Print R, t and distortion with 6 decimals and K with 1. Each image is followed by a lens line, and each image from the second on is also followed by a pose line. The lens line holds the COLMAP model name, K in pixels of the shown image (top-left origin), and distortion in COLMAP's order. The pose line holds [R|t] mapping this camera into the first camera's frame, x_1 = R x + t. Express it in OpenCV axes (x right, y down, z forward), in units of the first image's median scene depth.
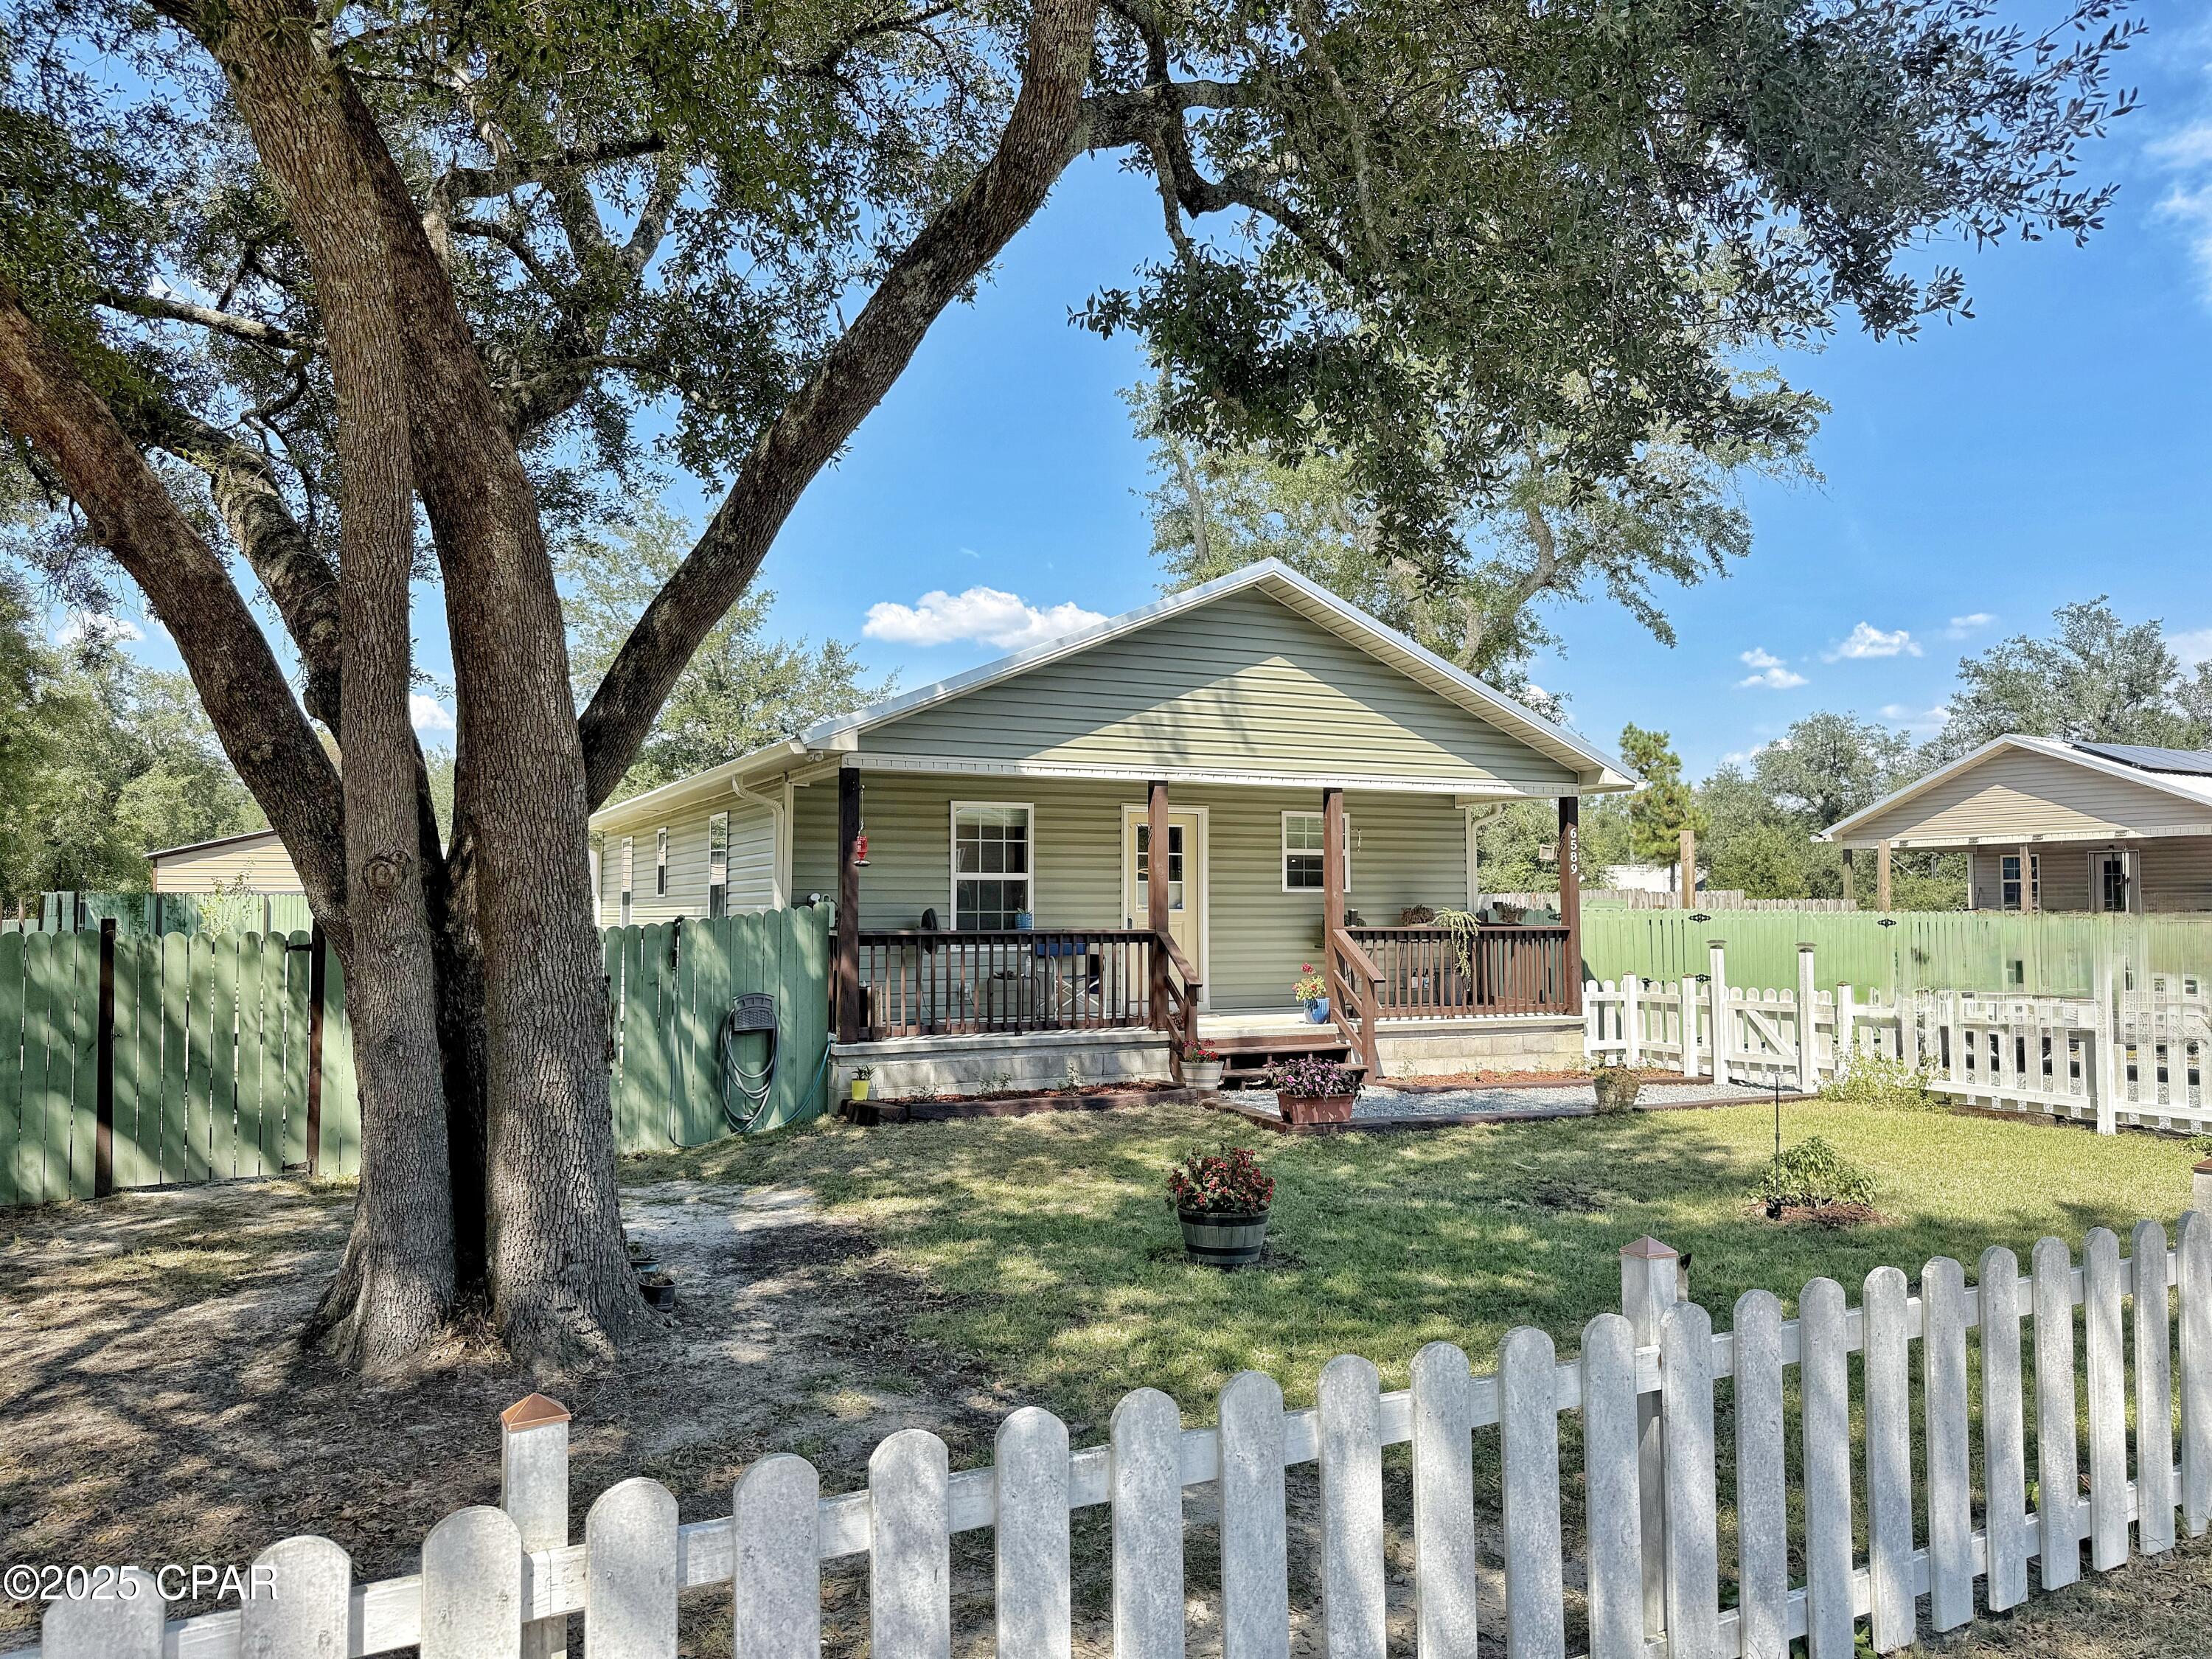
lens RADIAL K [[1551.4, 0, 1099.8], [0, 1551.4, 846.7], [0, 0, 1]] dist [0.062821, -0.083618]
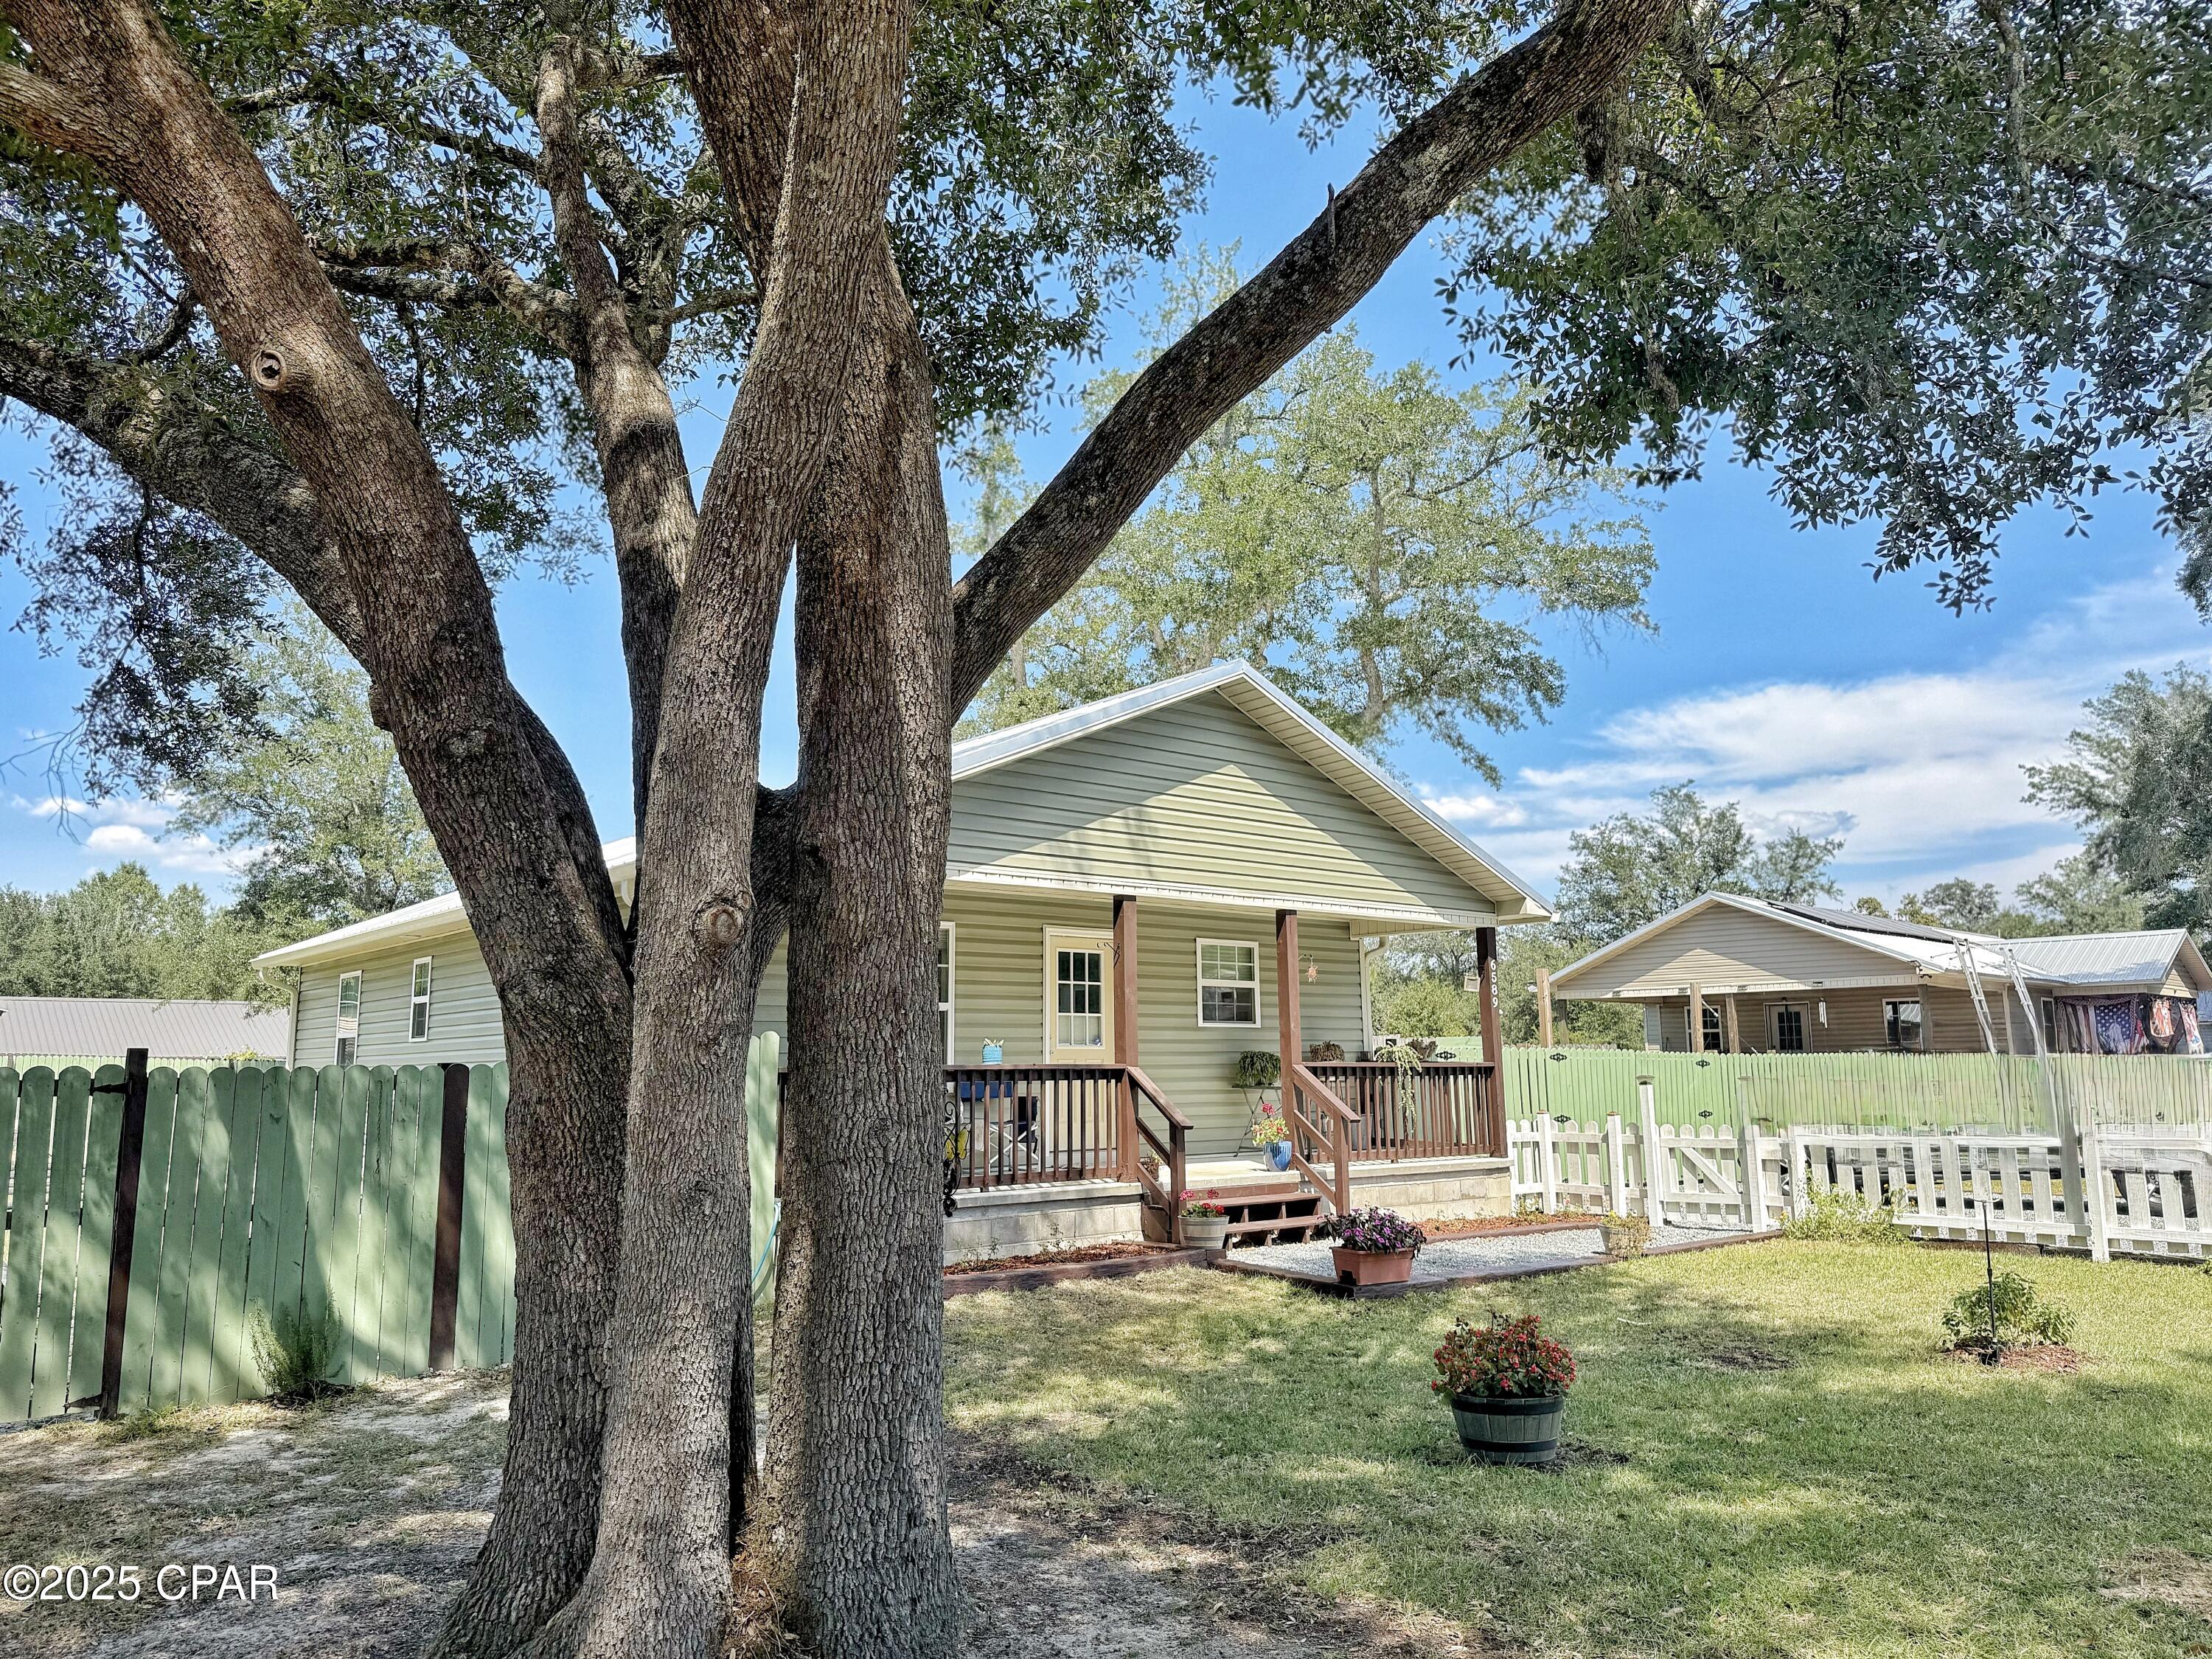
lens RADIAL K [[1551.4, 0, 1104.5], [0, 1551.4, 823.7], [0, 0, 1]] dist [0.062821, -0.083618]
pose [[0.967904, 0.032992, 0.249145, -0.193580], [-0.003428, 0.992987, -0.118175, 0.021539], [-0.251296, 0.113528, 0.961229, 0.138382]]
